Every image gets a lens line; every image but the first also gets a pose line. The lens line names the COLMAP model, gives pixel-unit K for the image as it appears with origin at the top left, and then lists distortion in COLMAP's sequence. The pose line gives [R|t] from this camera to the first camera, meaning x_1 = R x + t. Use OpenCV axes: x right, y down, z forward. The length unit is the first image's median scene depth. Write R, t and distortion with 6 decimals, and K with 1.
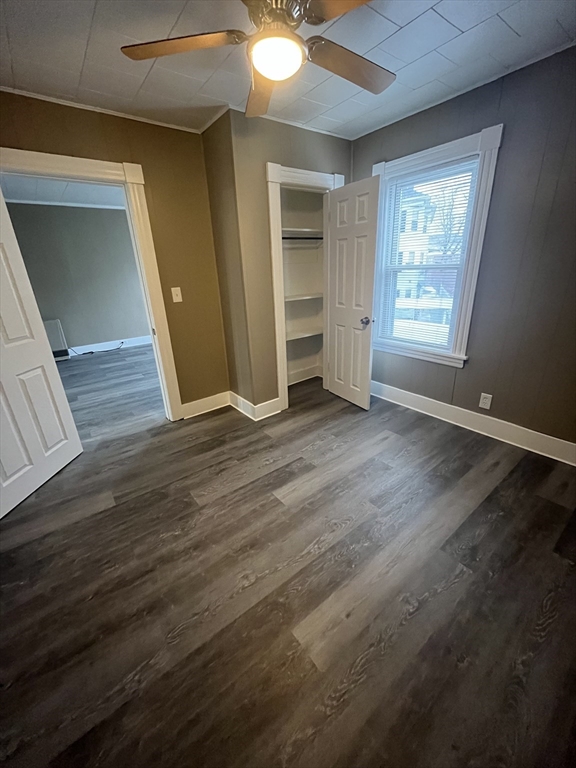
lens RADIAL K [[309.9, 0, 289.9], [0, 309.9, 382.6], [0, 0, 1]] dist [-0.003096, -0.000338]
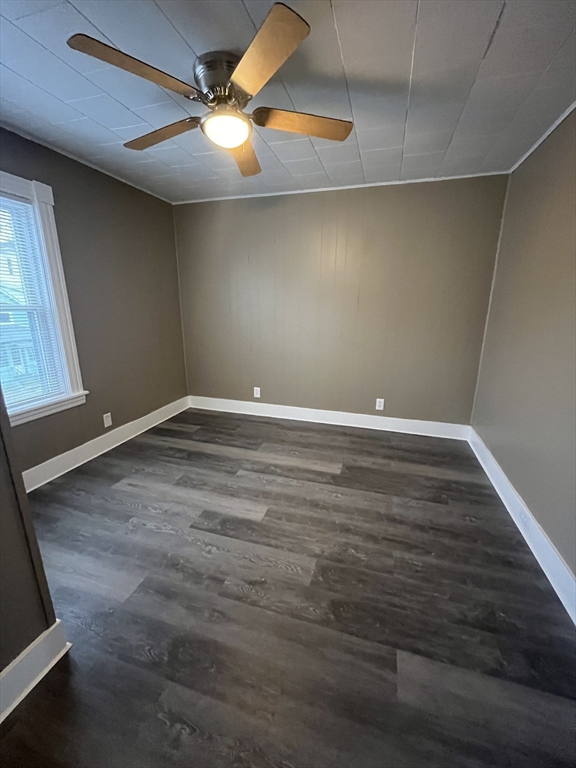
lens RADIAL K [[309.9, 0, 289.9], [0, 309.9, 382.6], [0, 0, 1]] dist [-0.003096, -0.000338]
pose [[-0.573109, -0.171298, 0.801376, -0.861760], [0.306776, 0.861954, 0.403639, -0.413120], [-0.759891, 0.477172, -0.441443, 1.196488]]
